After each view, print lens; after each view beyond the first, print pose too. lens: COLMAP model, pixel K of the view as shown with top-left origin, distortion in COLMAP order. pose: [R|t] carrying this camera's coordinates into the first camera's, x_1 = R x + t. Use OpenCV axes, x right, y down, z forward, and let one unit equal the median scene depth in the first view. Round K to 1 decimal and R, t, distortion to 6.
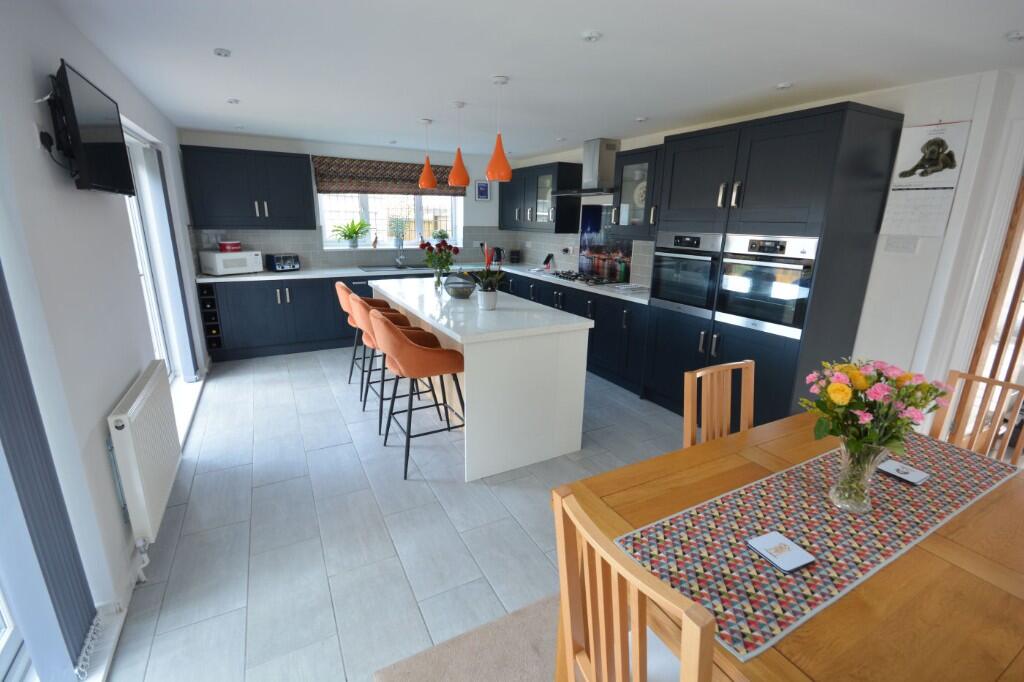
lens RADIAL K [[449.0, 0, 509.8], [0, 449.0, 335.0], [0, 0, 1]] dist [-0.002545, -0.000502]
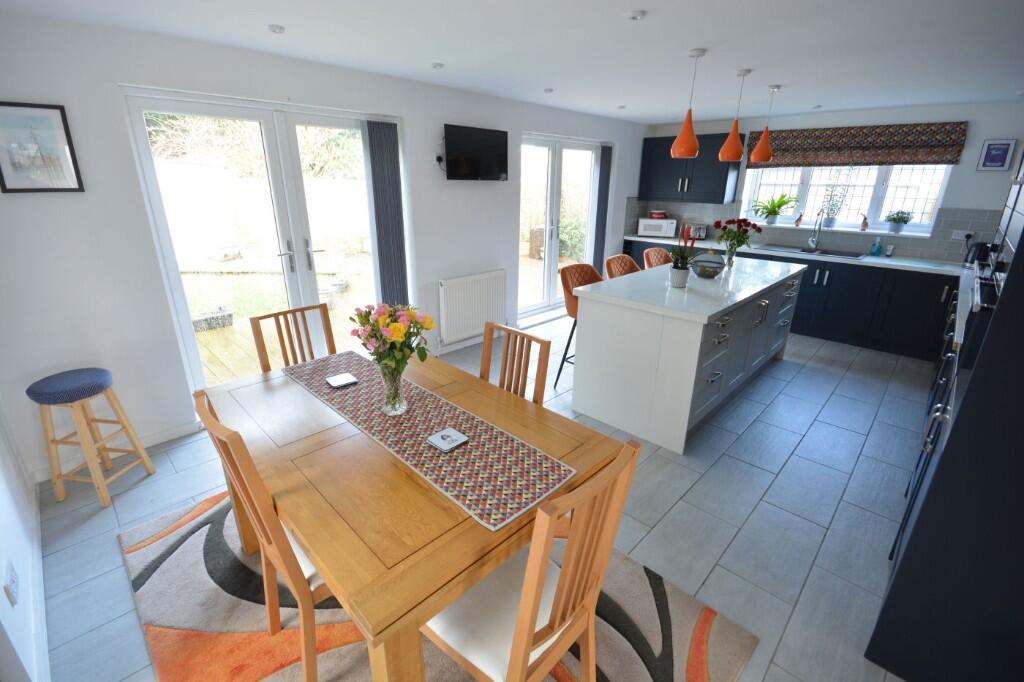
lens RADIAL K [[449.0, 0, 509.8], [0, 449.0, 335.0], [0, 0, 1]] dist [-0.002545, -0.000502]
pose [[0.294264, 0.296756, -0.908485, 0.512094], [-0.248281, 0.941673, 0.227177, -0.058053], [0.922912, 0.158709, 0.350779, 0.205344]]
